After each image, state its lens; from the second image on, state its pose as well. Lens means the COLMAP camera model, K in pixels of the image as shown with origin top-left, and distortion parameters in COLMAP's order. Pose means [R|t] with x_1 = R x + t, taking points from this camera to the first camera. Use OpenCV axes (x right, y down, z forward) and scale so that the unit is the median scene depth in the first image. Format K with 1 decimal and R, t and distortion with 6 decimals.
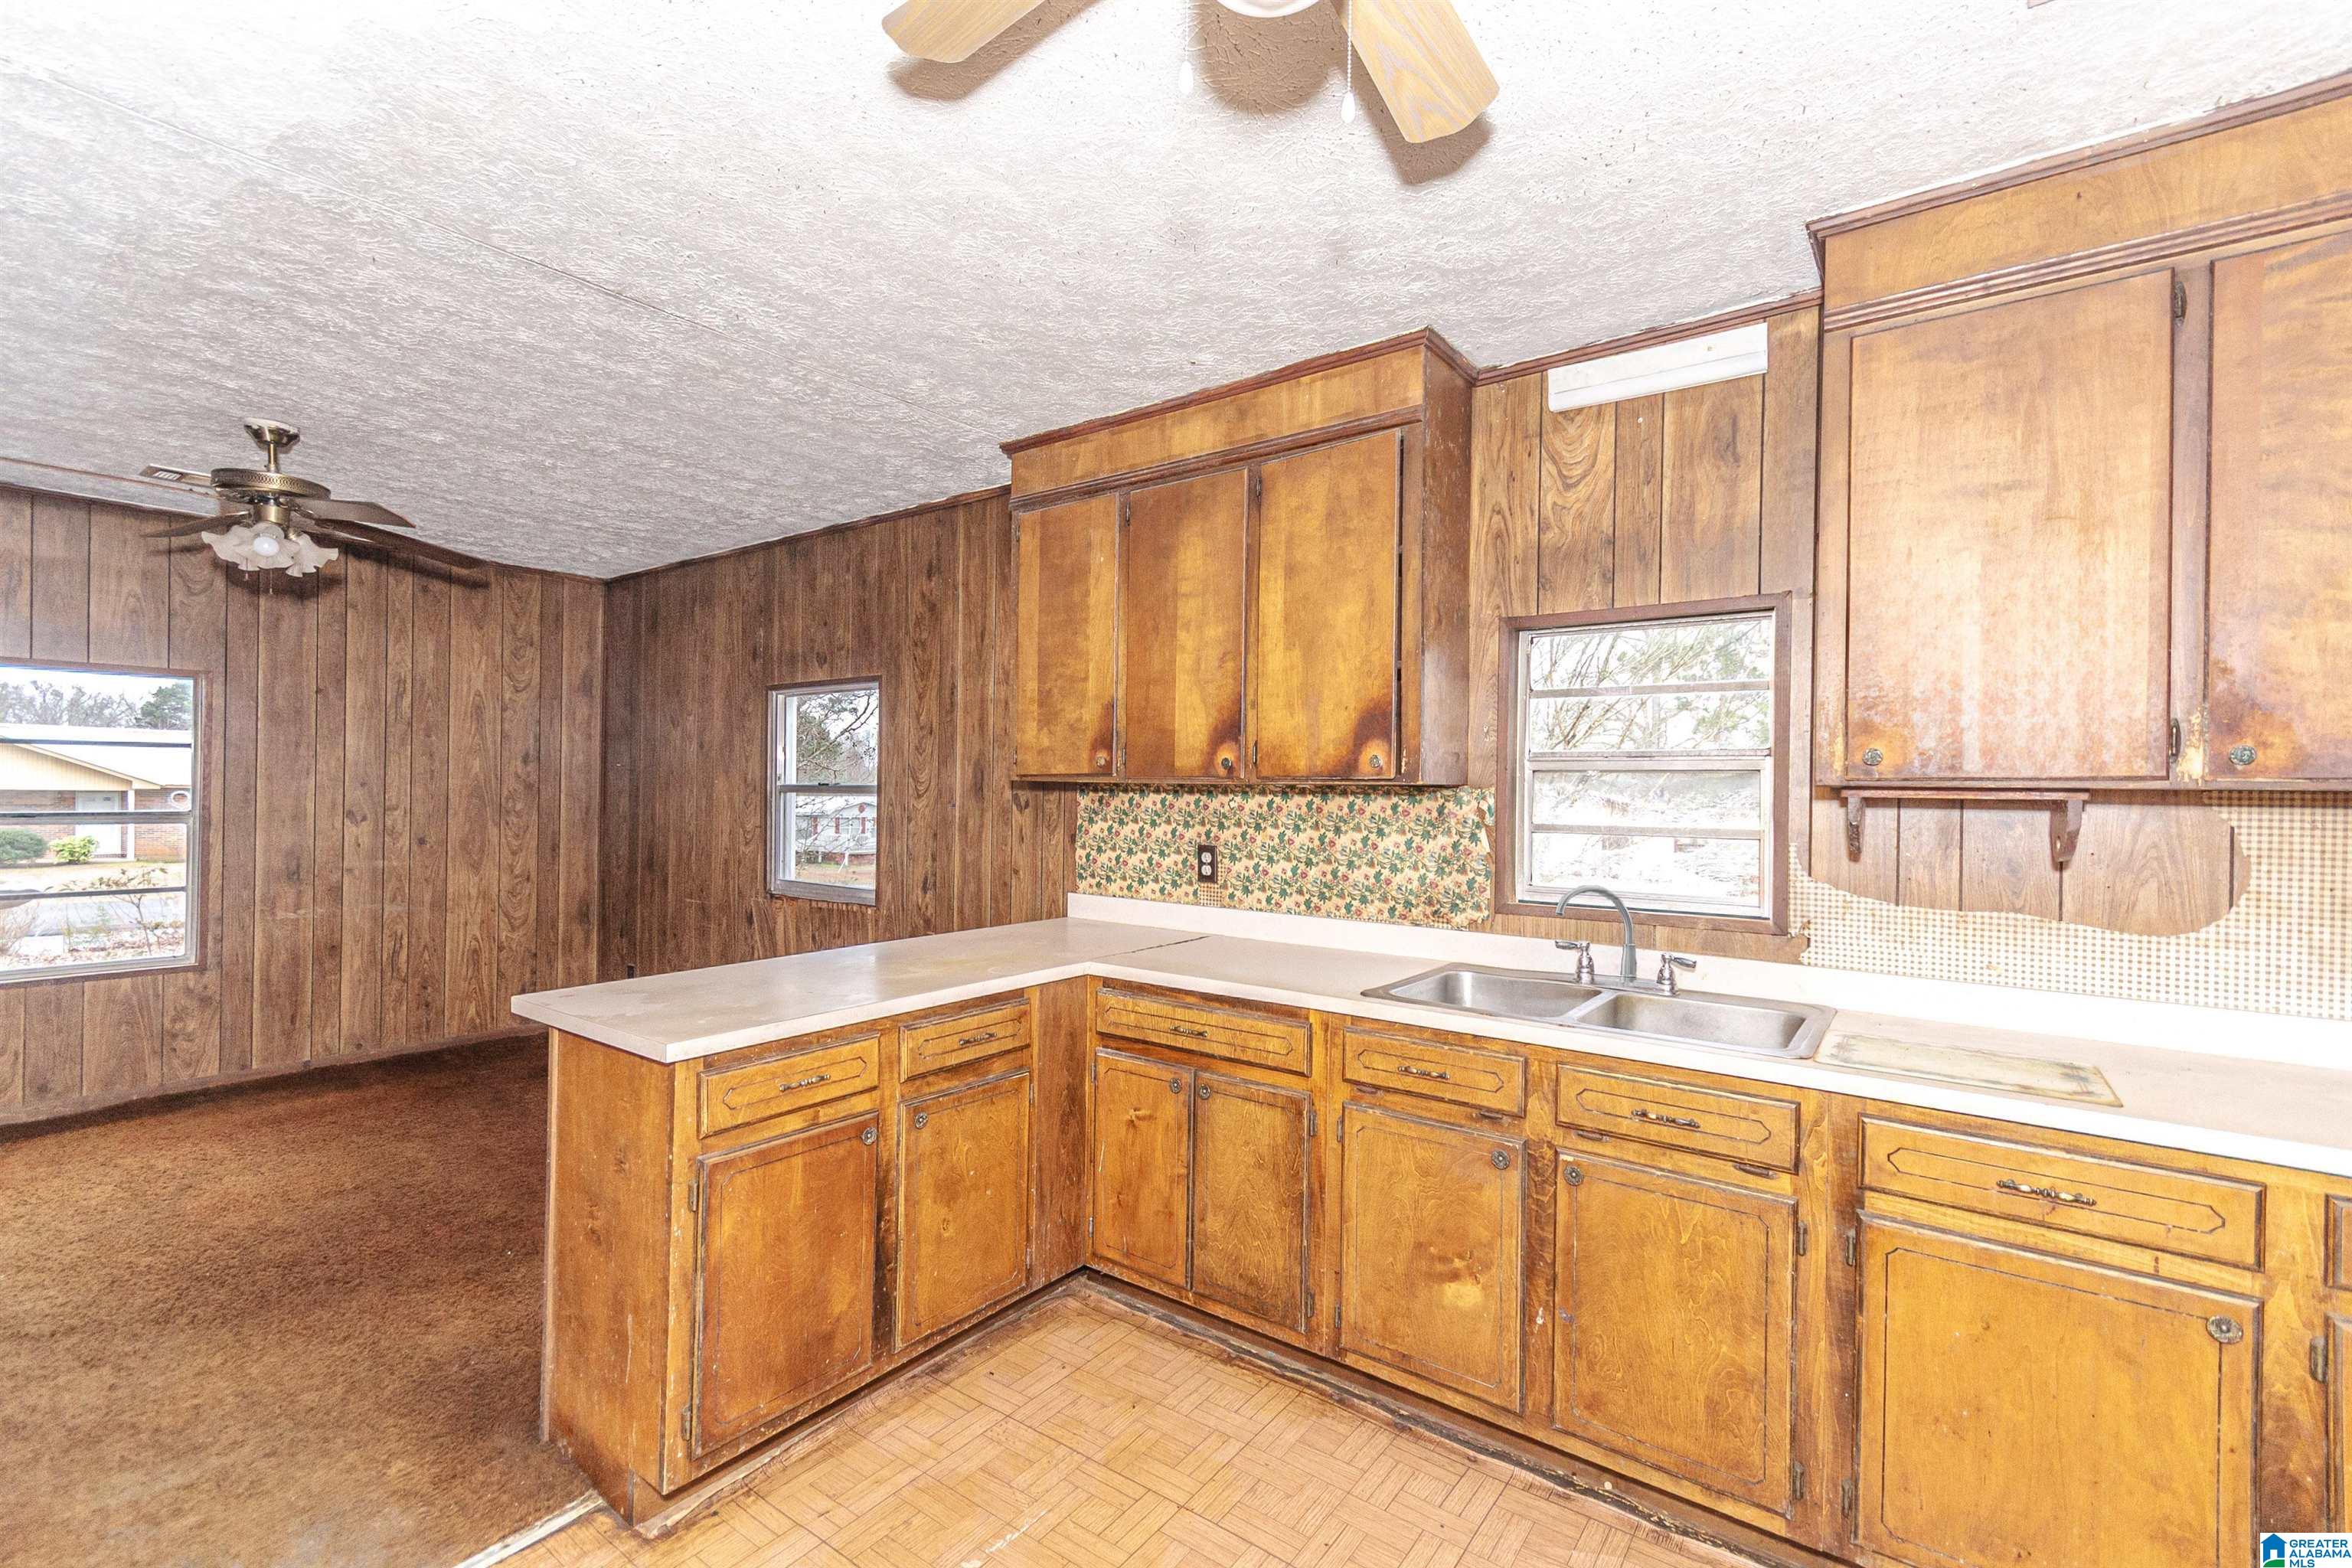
lens RADIAL K [[1055.4, 0, 1188.6], [0, 1055.4, 781.1], [0, 0, 1]] dist [0.014997, -0.002412]
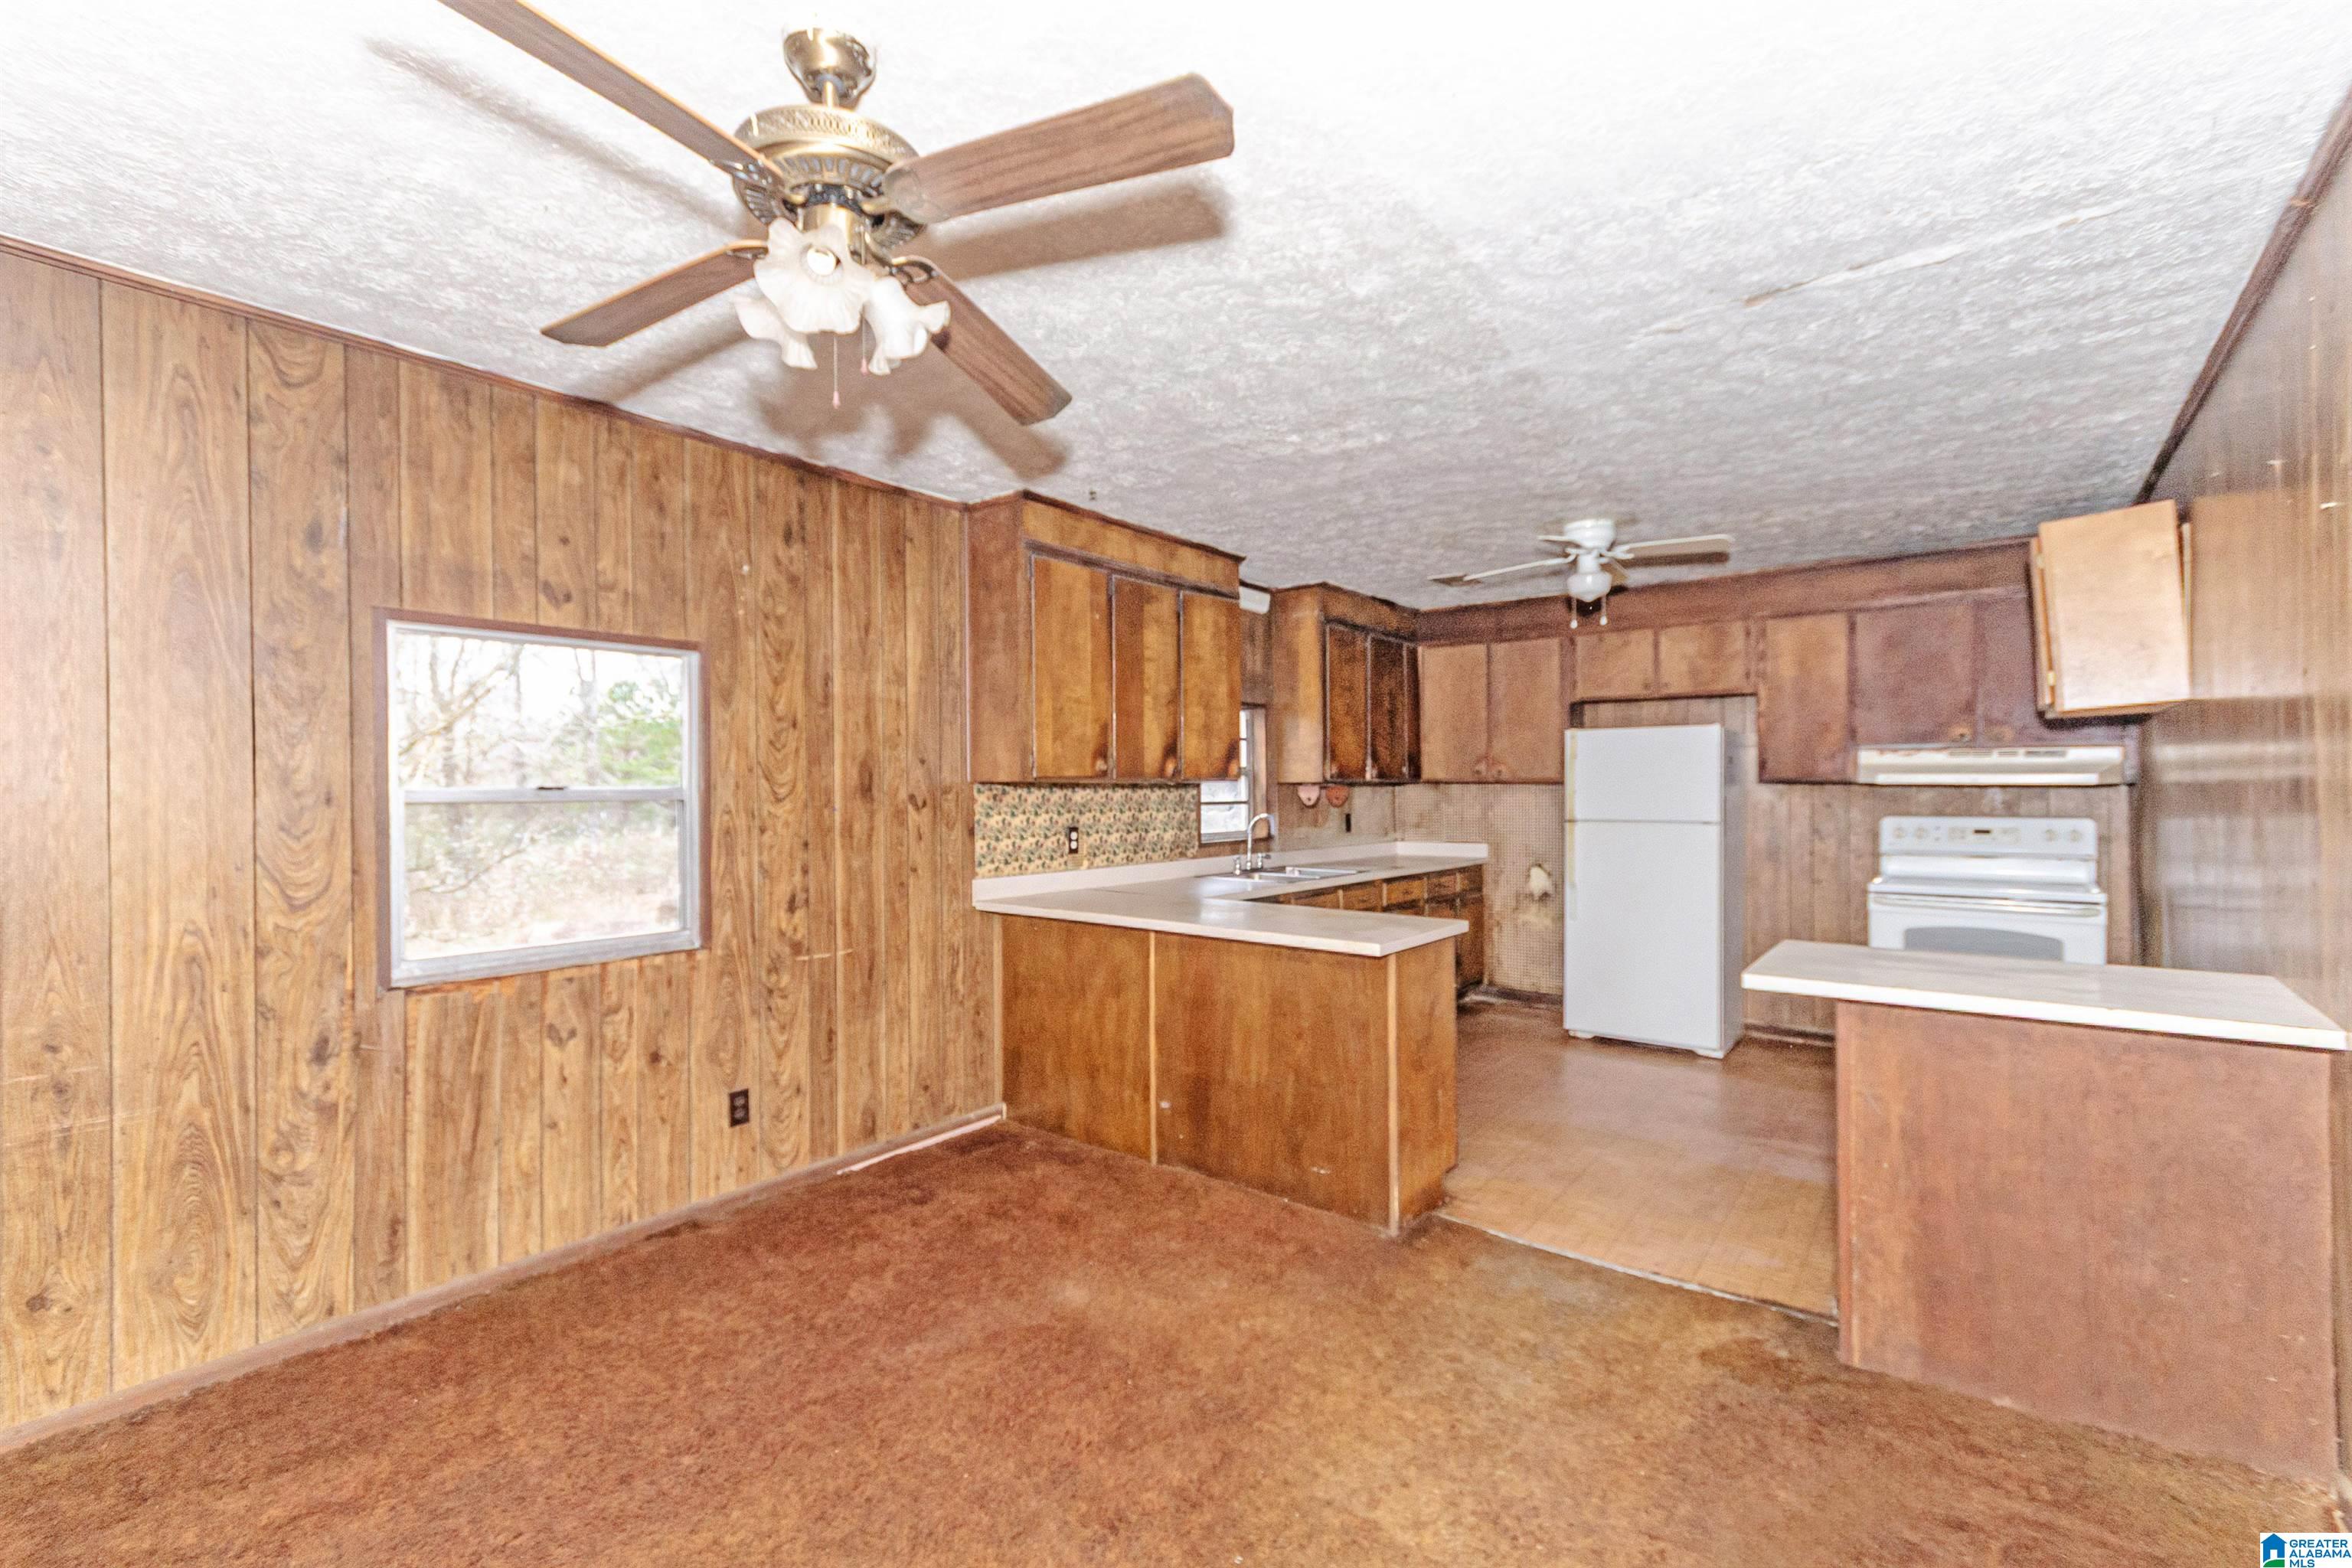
lens RADIAL K [[1055.4, 0, 1178.4], [0, 1055.4, 790.8], [0, 0, 1]] dist [0.014997, -0.002412]
pose [[0.001465, -0.012531, 0.999920, -1.329716], [0.001808, 0.999920, 0.012528, -0.004003], [-0.999997, 0.001789, 0.001487, 0.829129]]
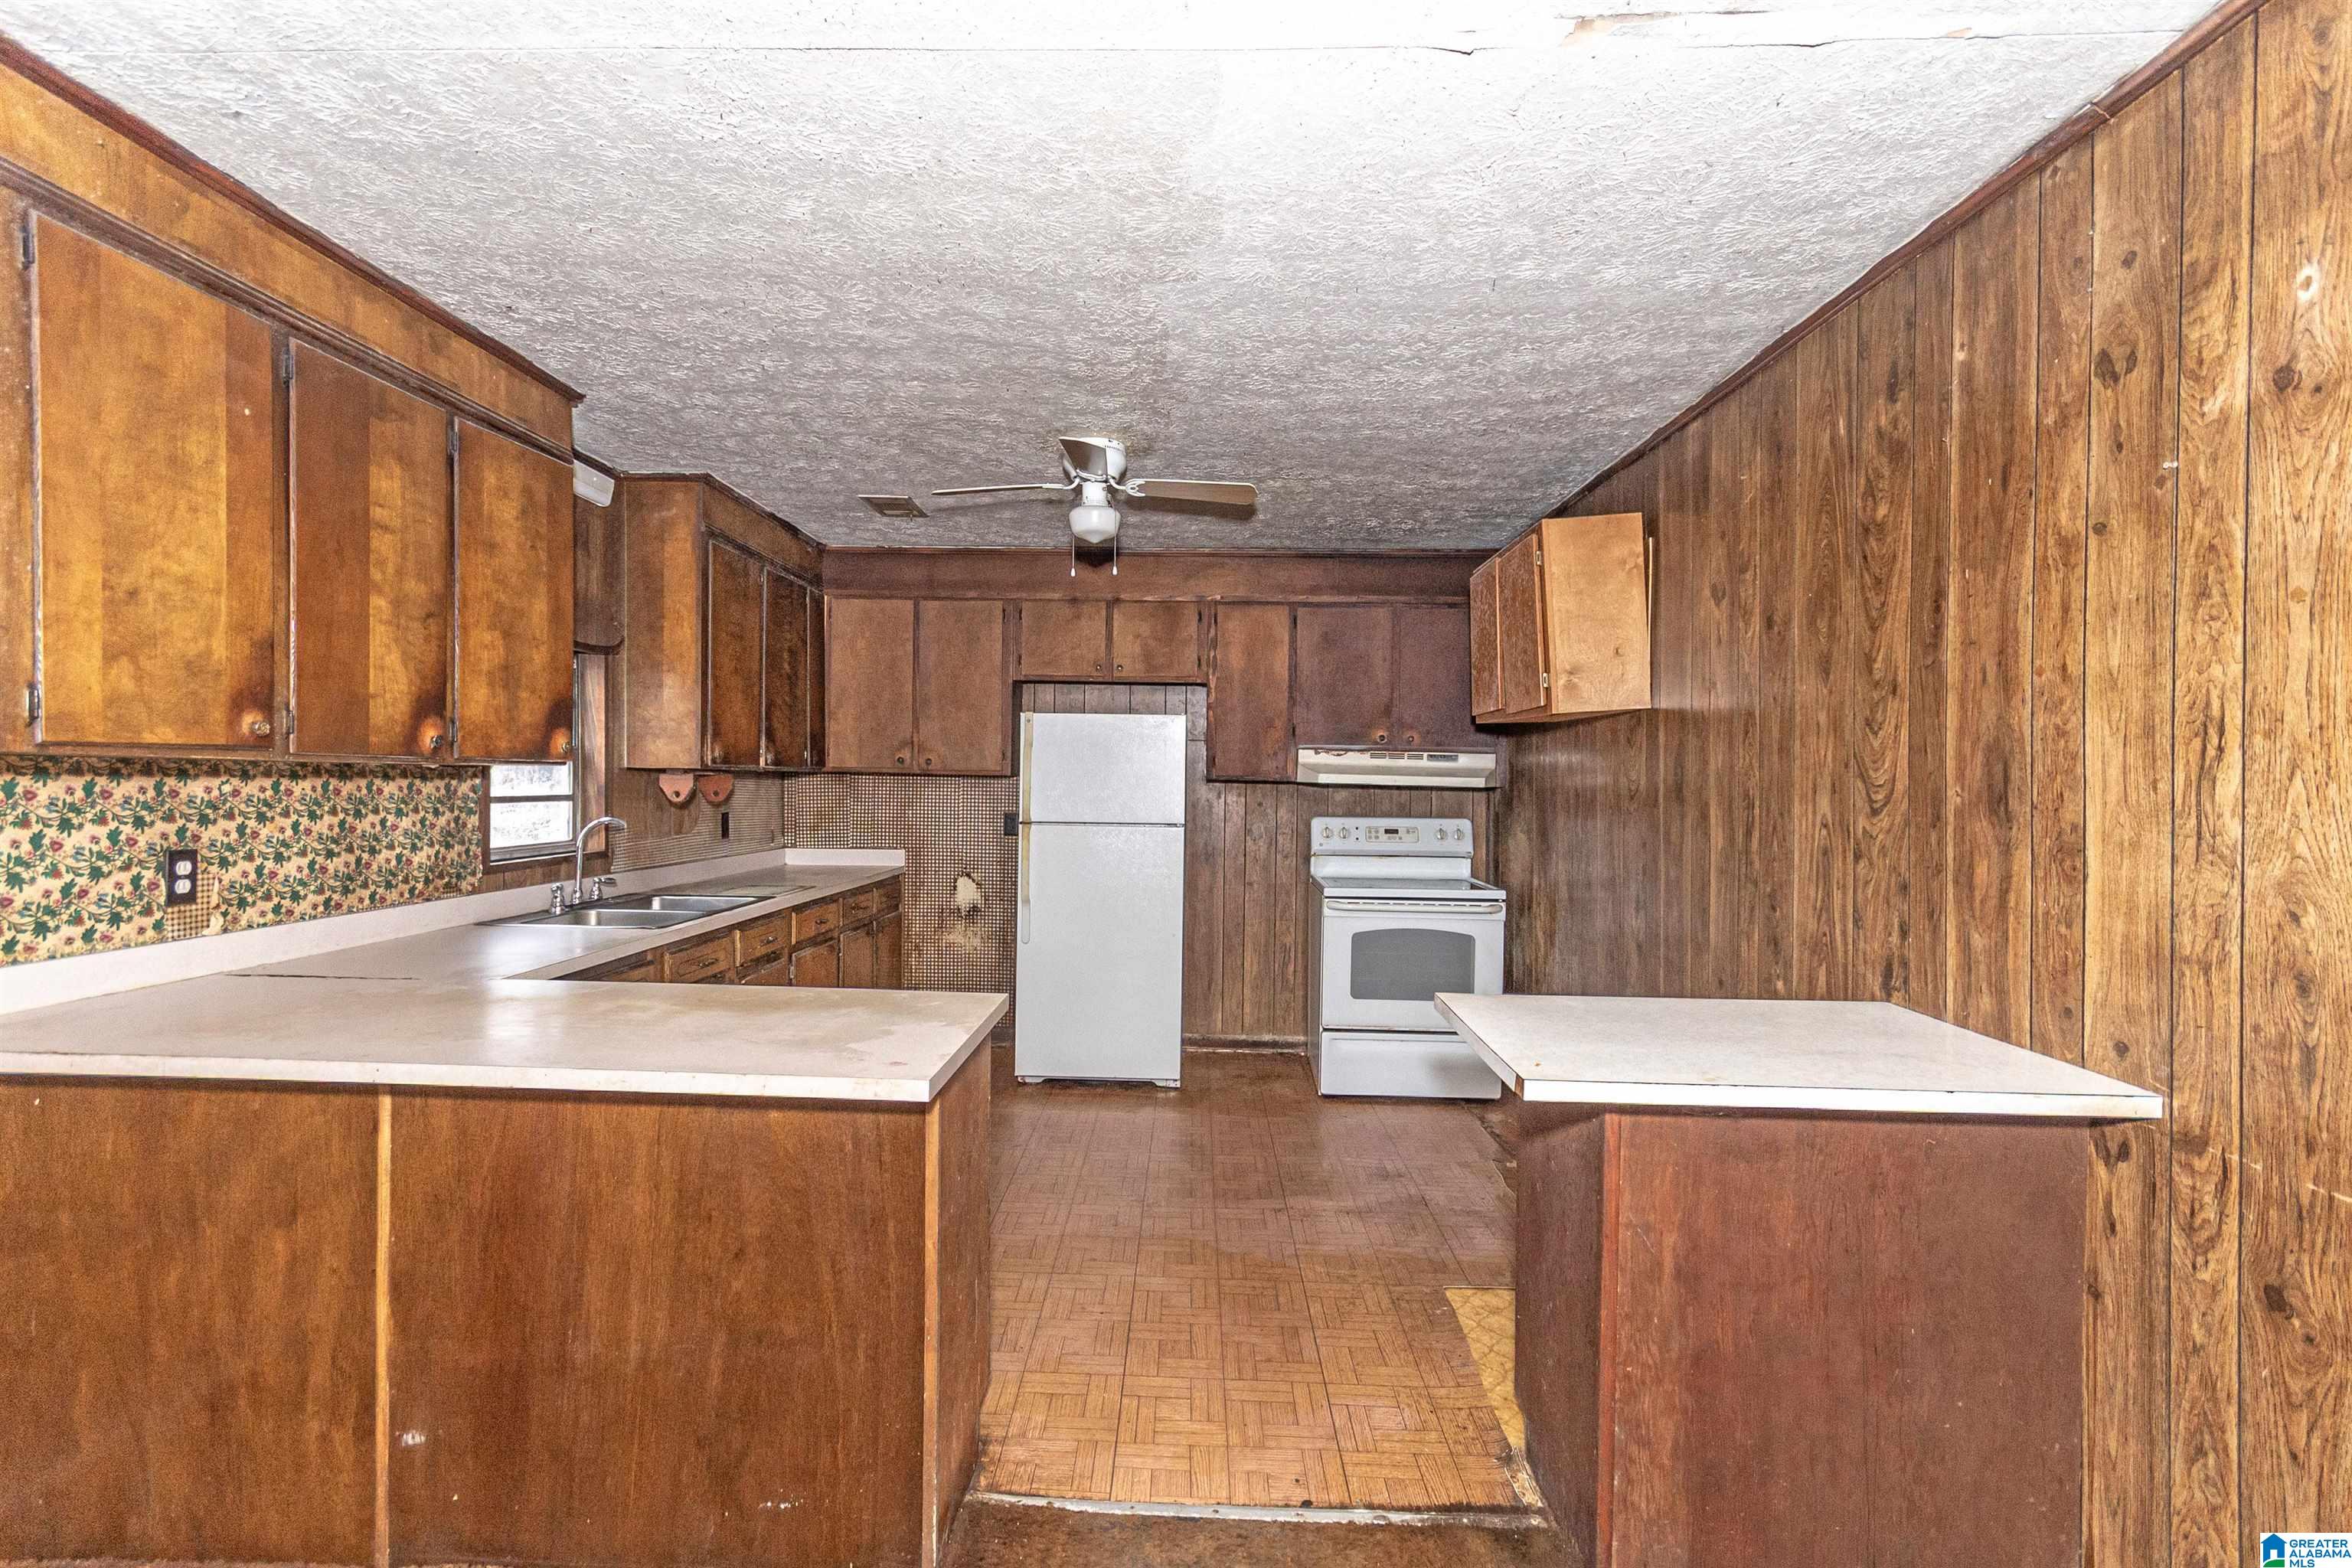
lens RADIAL K [[1055.4, 0, 1176.3], [0, 1055.4, 794.1], [0, 0, 1]] dist [0.014997, -0.002412]
pose [[-0.577761, -0.027516, 0.815742, -0.878070], [-0.021692, 0.999596, 0.018354, -0.001441], [-0.815918, -0.007091, -0.578125, 0.845088]]
